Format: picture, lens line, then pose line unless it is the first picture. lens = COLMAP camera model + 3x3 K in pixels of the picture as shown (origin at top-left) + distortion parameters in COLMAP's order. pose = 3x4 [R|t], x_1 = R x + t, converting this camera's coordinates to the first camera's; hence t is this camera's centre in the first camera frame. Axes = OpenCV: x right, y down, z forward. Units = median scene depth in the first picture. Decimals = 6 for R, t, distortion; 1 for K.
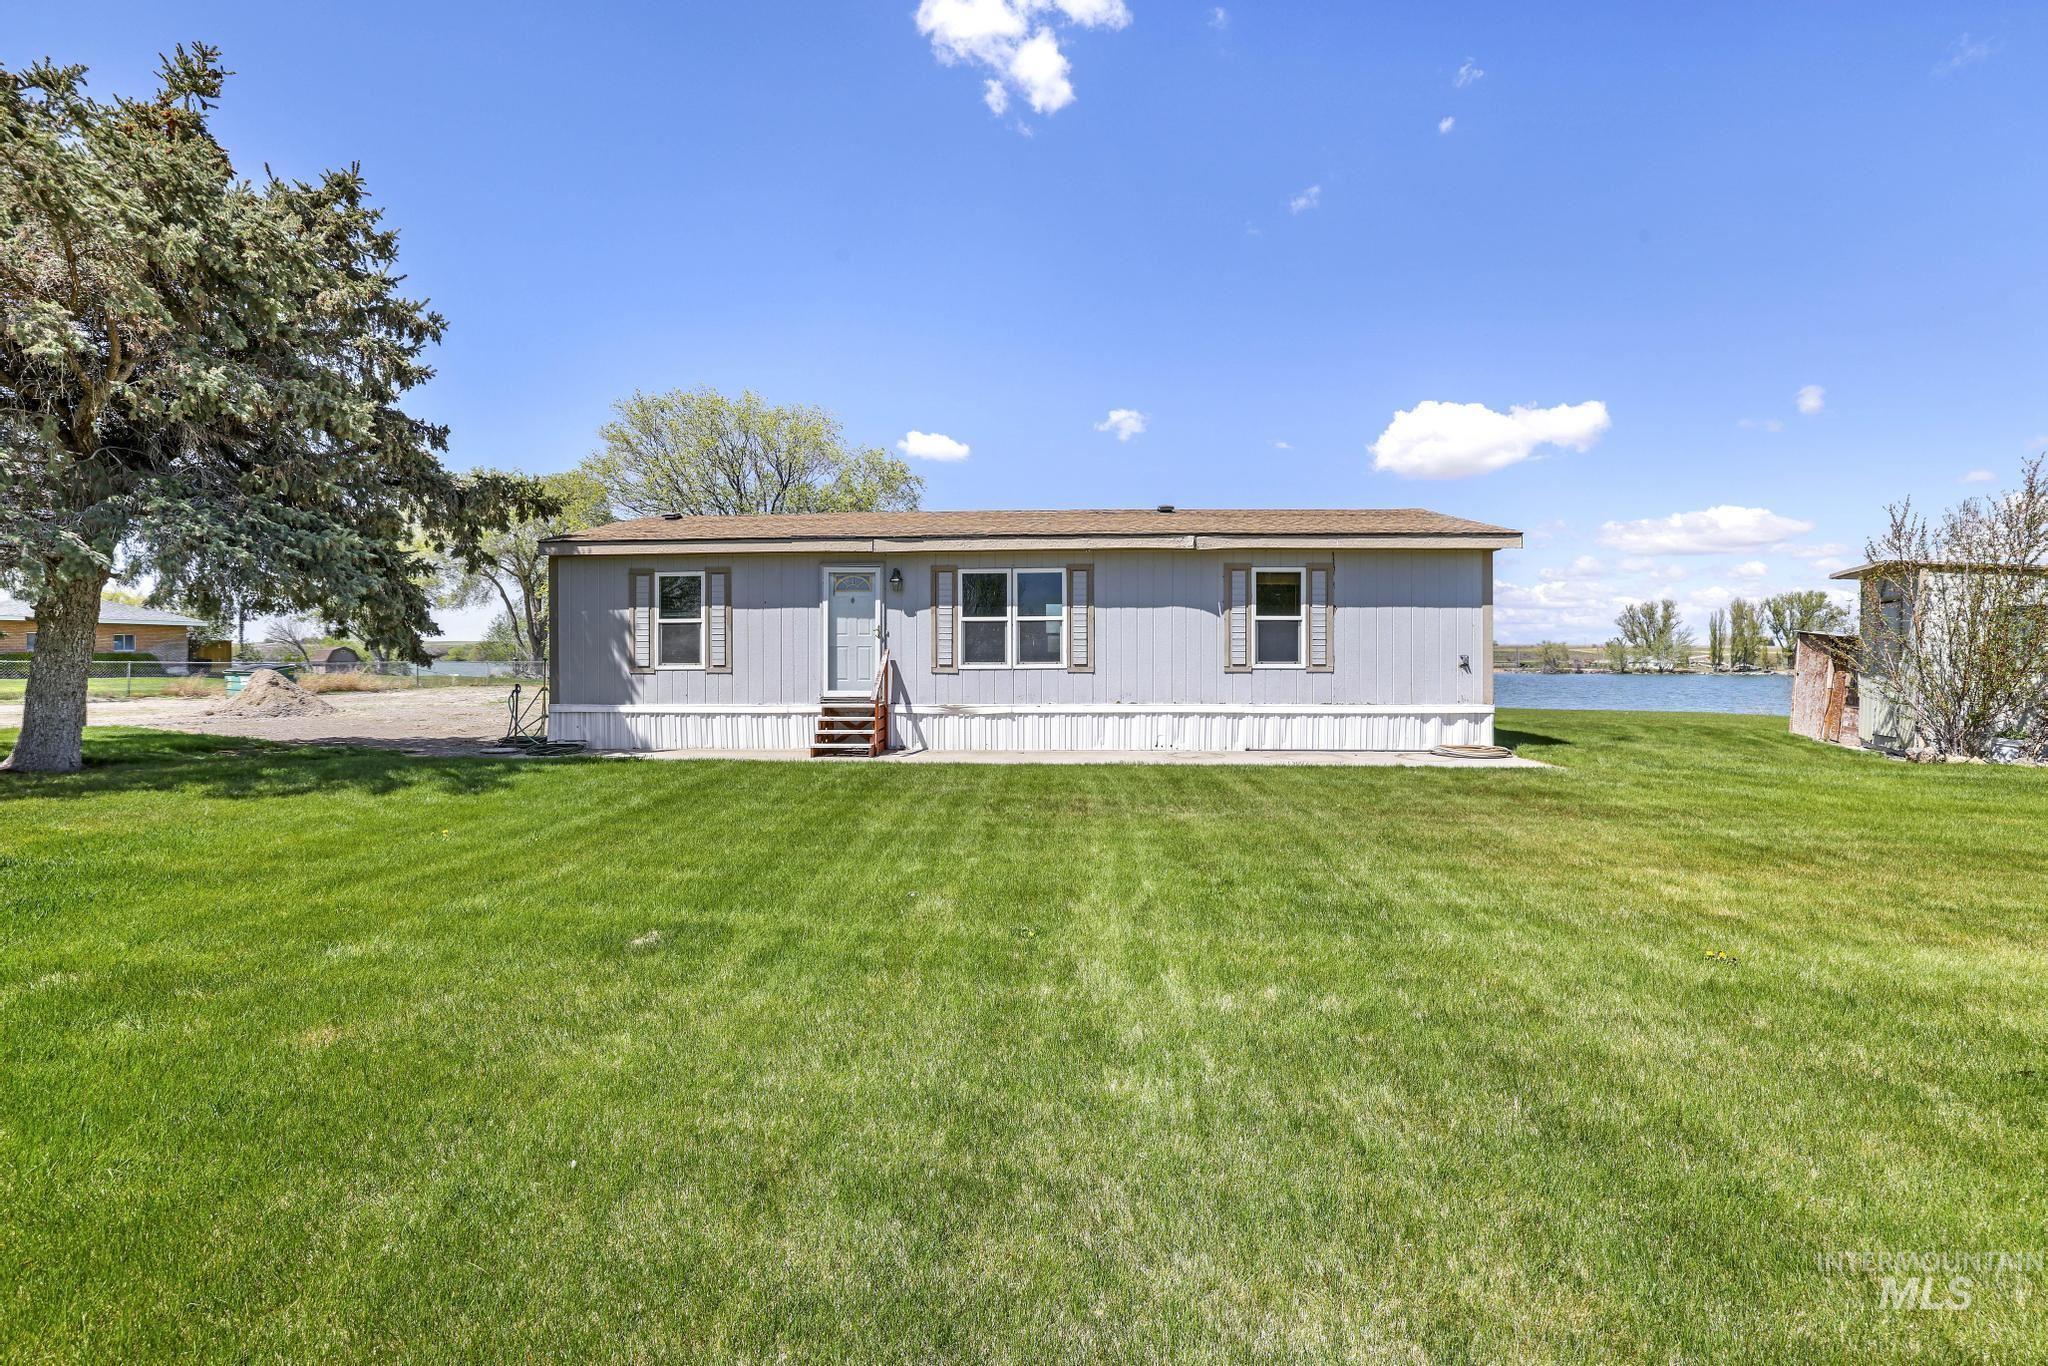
lens RADIAL K [[895.8, 0, 1007.8], [0, 895.8, 681.1], [0, 0, 1]] dist [-0.015661, 0.000755]
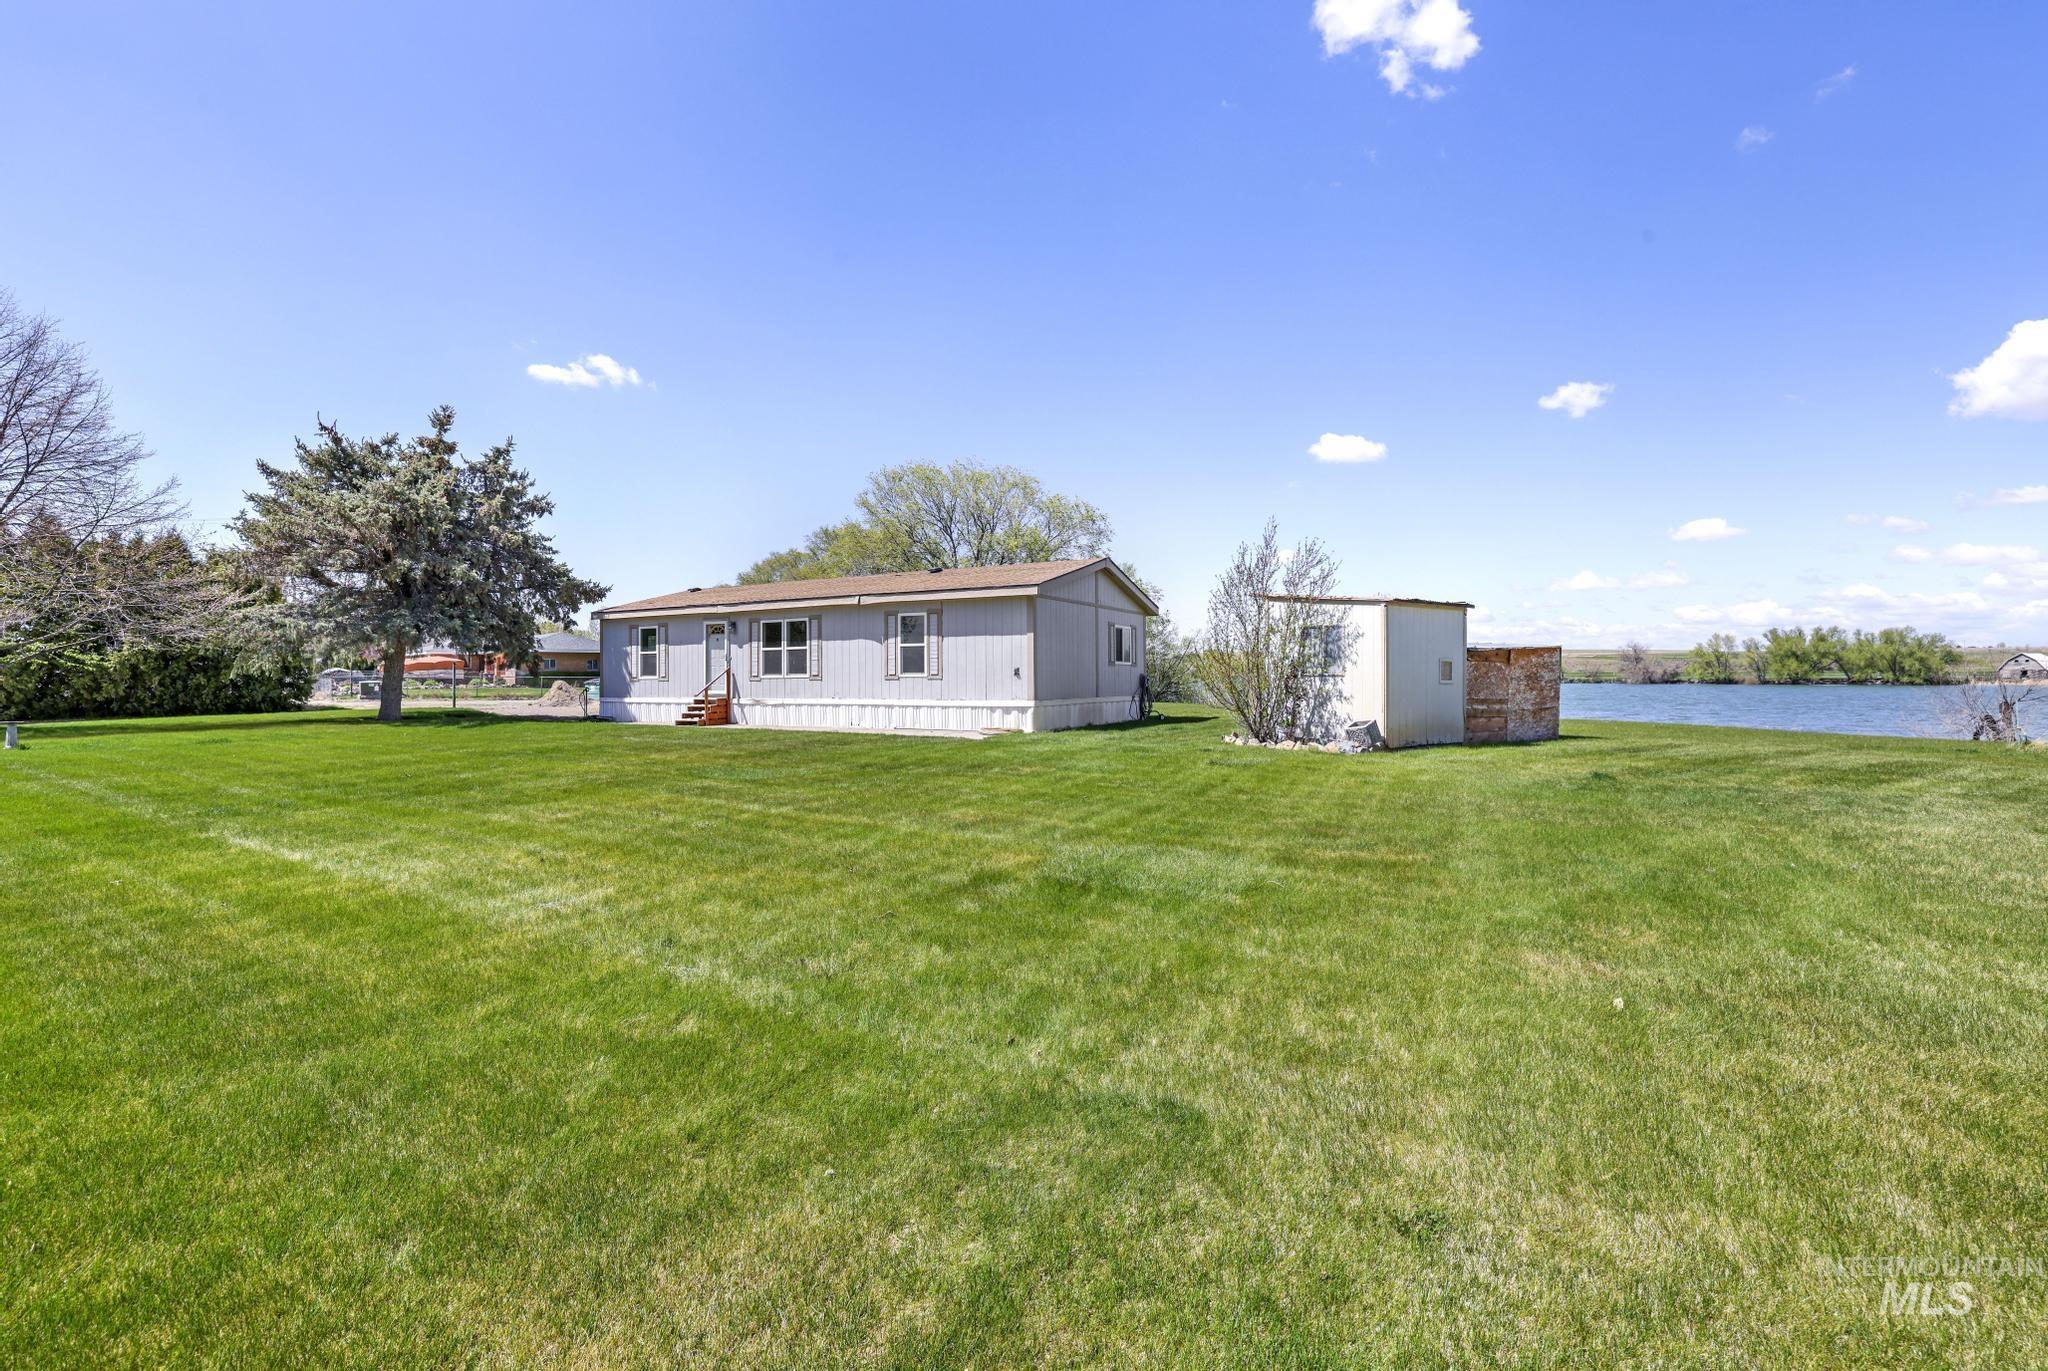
lens RADIAL K [[895.8, 0, 1021.0], [0, 895.8, 681.0], [0, 0, 1]] dist [-0.015661, 0.000755]
pose [[0.898975, -0.001939, -0.437996, 1.152234], [-0.002331, 0.999955, -0.009211, 0.007158], [0.437994, 0.009301, 0.898930, -0.331499]]
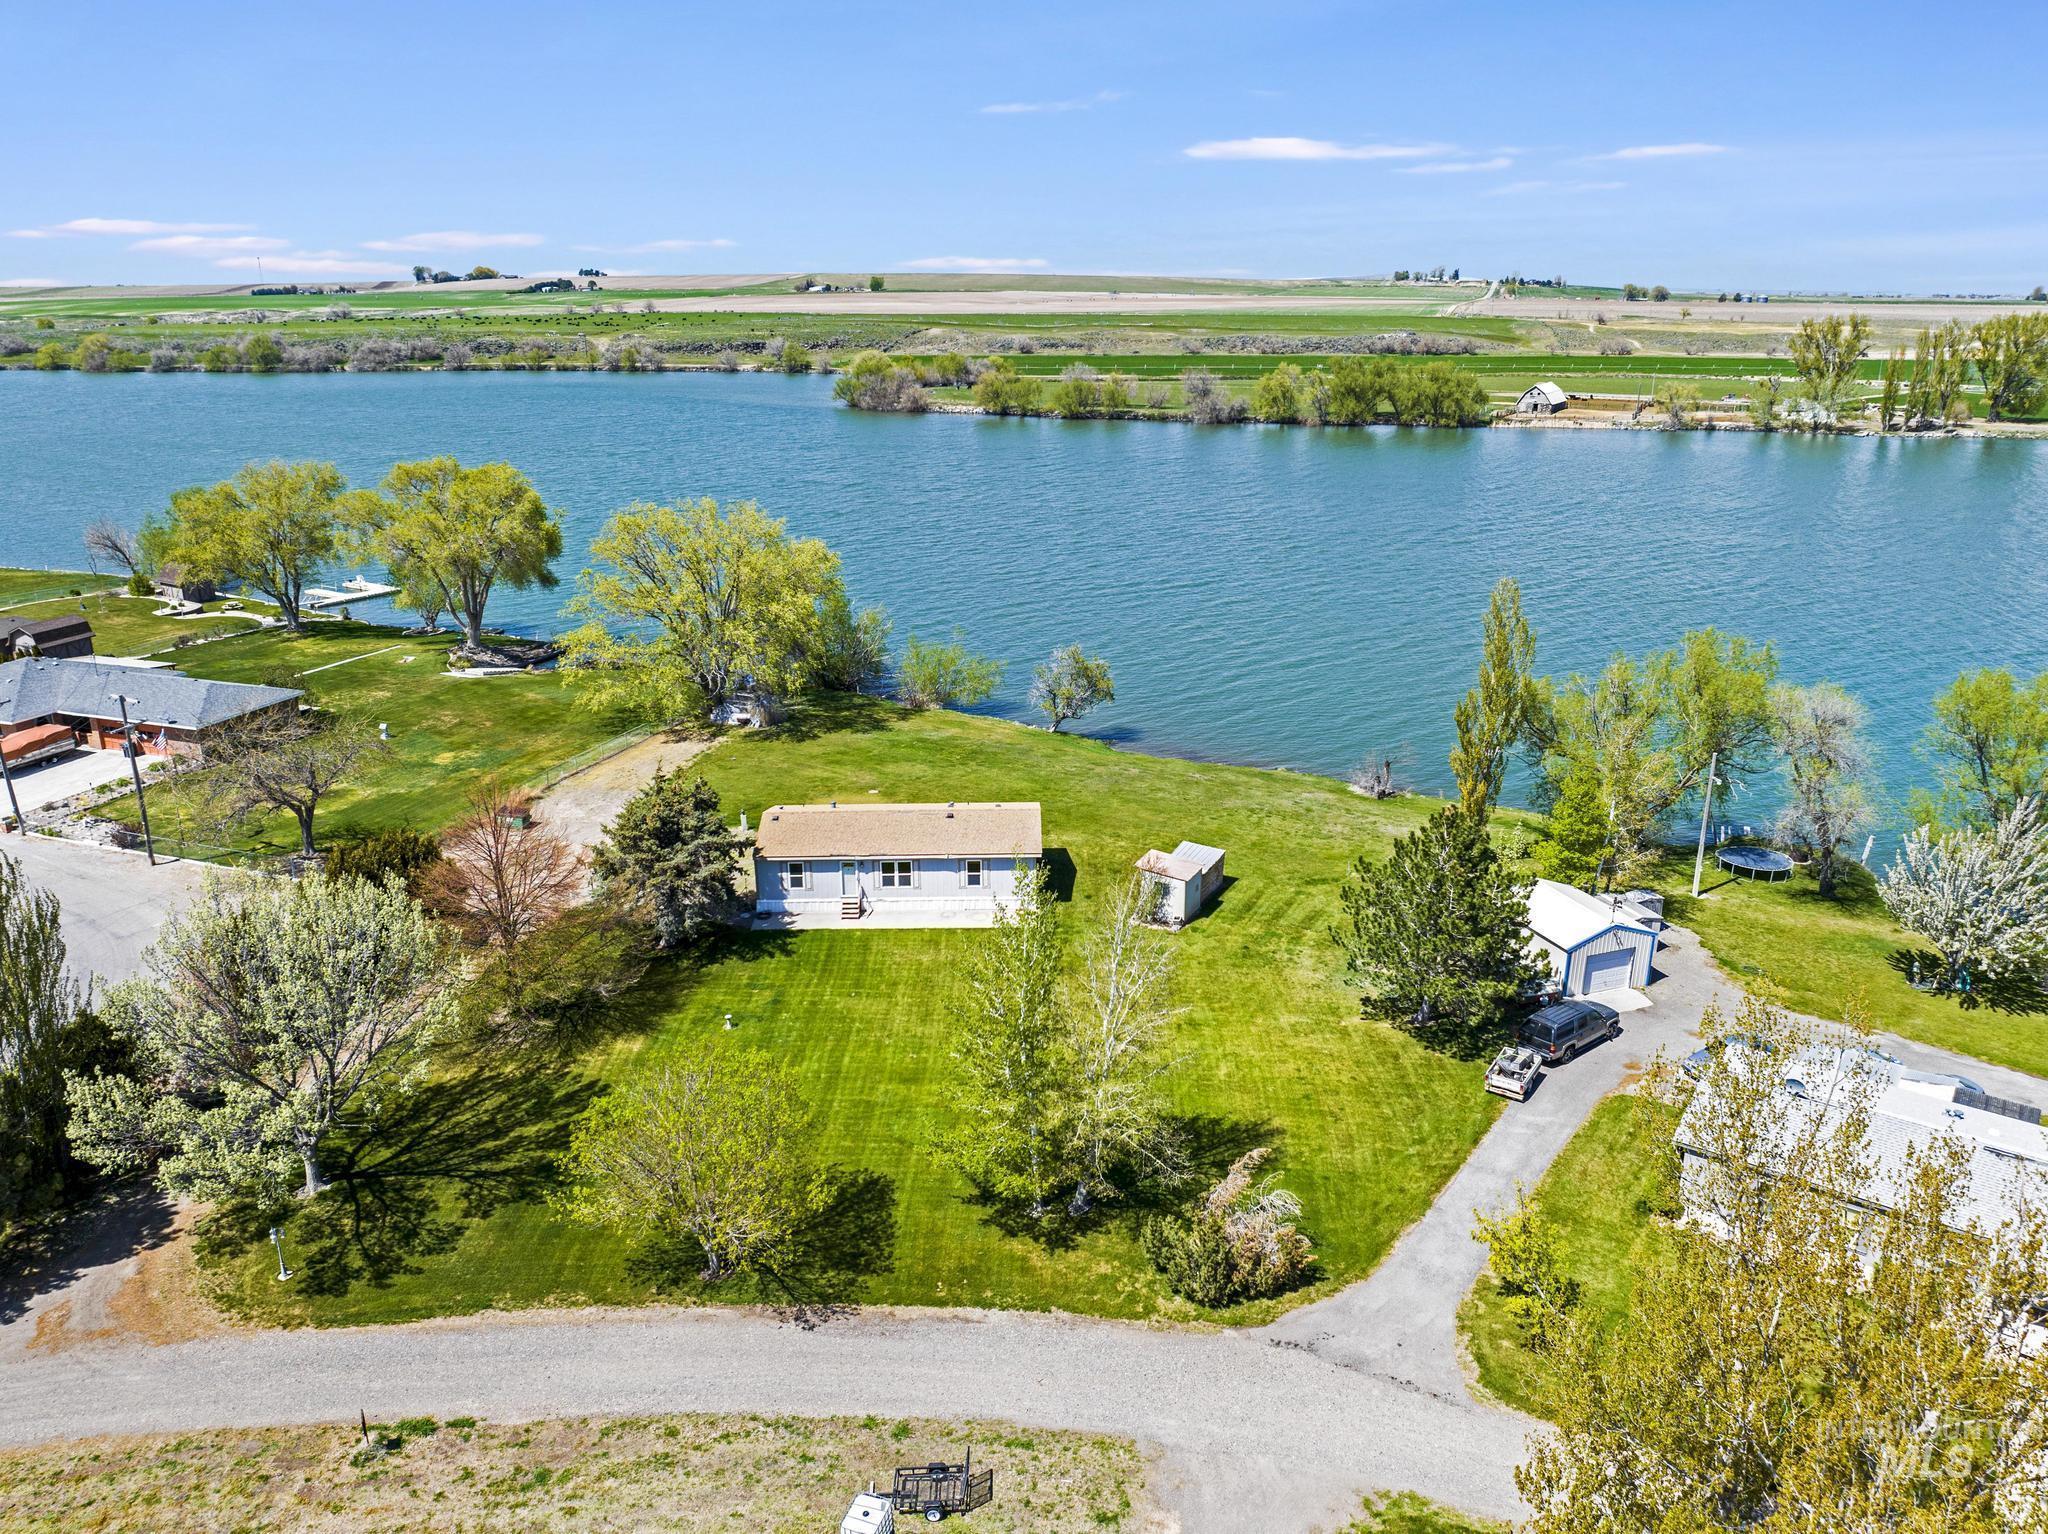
lens RADIAL K [[1465.8, 0, 1039.6], [0, 1465.8, 765.7], [0, 0, 1]] dist [0.001512, 0.020474]
pose [[0.998535, -0.019528, 0.050465, 0.274705], [0.003294, 0.952814, 0.303537, -2.148616], [-0.054011, -0.302926, 0.951482, -4.193869]]
